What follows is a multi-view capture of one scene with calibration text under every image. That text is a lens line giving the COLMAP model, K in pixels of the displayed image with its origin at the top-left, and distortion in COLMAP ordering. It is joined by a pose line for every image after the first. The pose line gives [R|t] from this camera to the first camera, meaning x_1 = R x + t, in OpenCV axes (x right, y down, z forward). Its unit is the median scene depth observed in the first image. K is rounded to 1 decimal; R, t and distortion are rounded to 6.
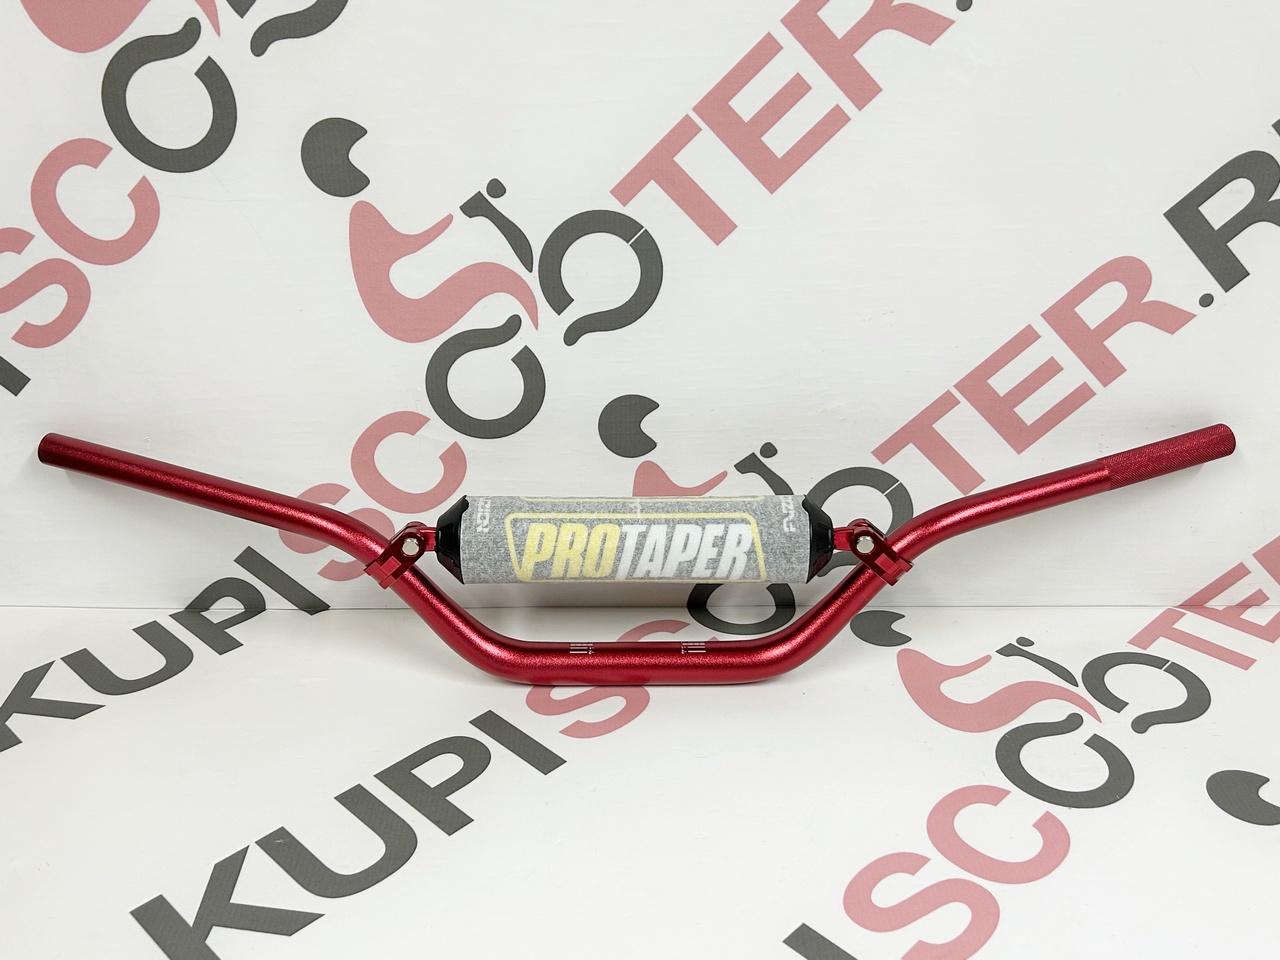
lens RADIAL K [[1172.4, 0, 627.0], [0, 1172.4, 489.7], [0, 0, 1]] dist [0.023419, 0.000000]
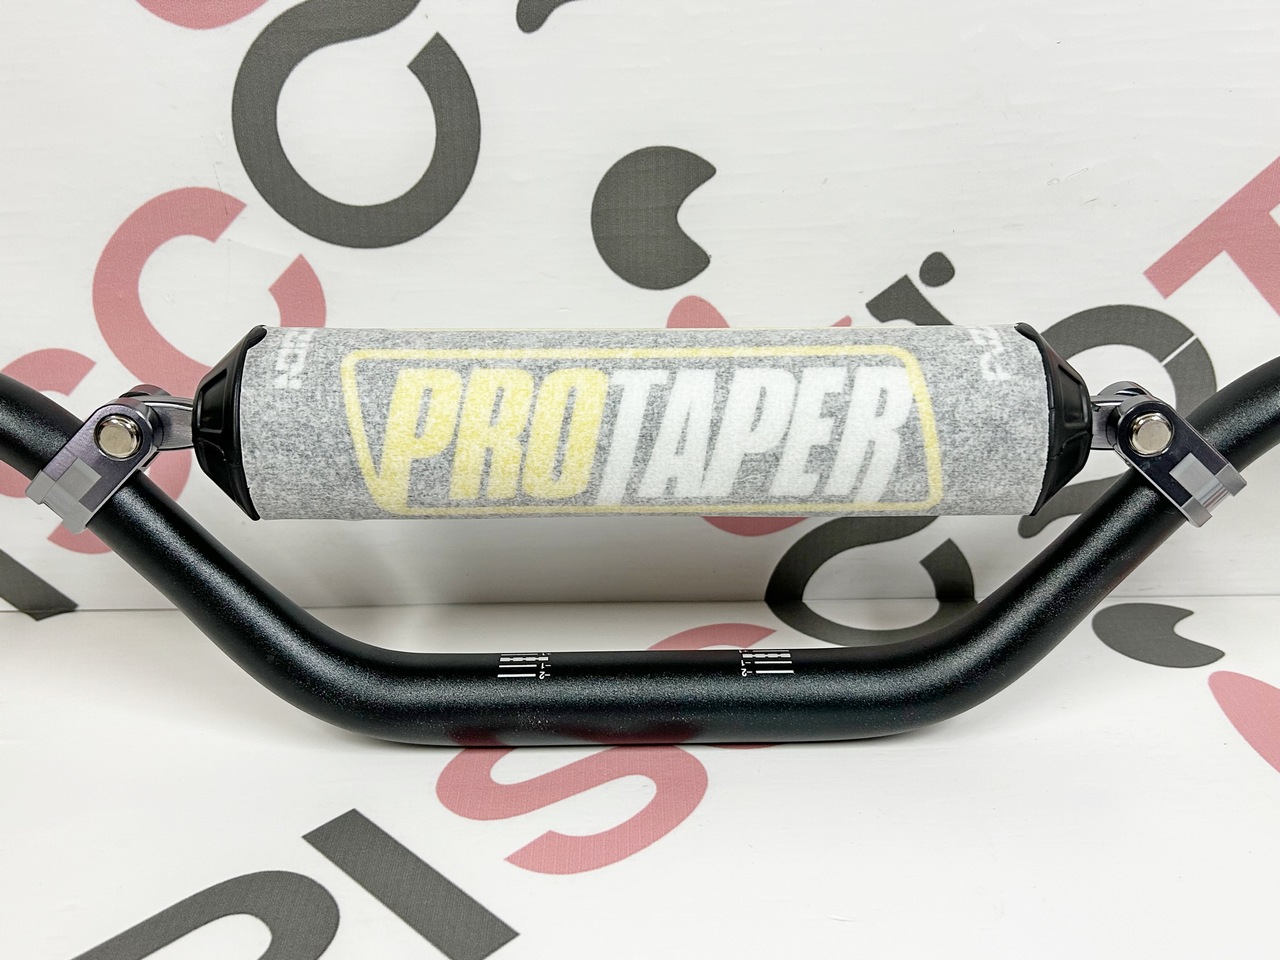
lens RADIAL K [[1172.4, 0, 605.0], [0, 1172.4, 506.1], [0, 0, 1]] dist [0.023419, 0.000000]
pose [[0.999907, -0.007668, 0.011276, -0.009772], [0.008260, 0.998535, -0.053474, 0.102123], [-0.010849, 0.053562, 0.998506, 0.577430]]
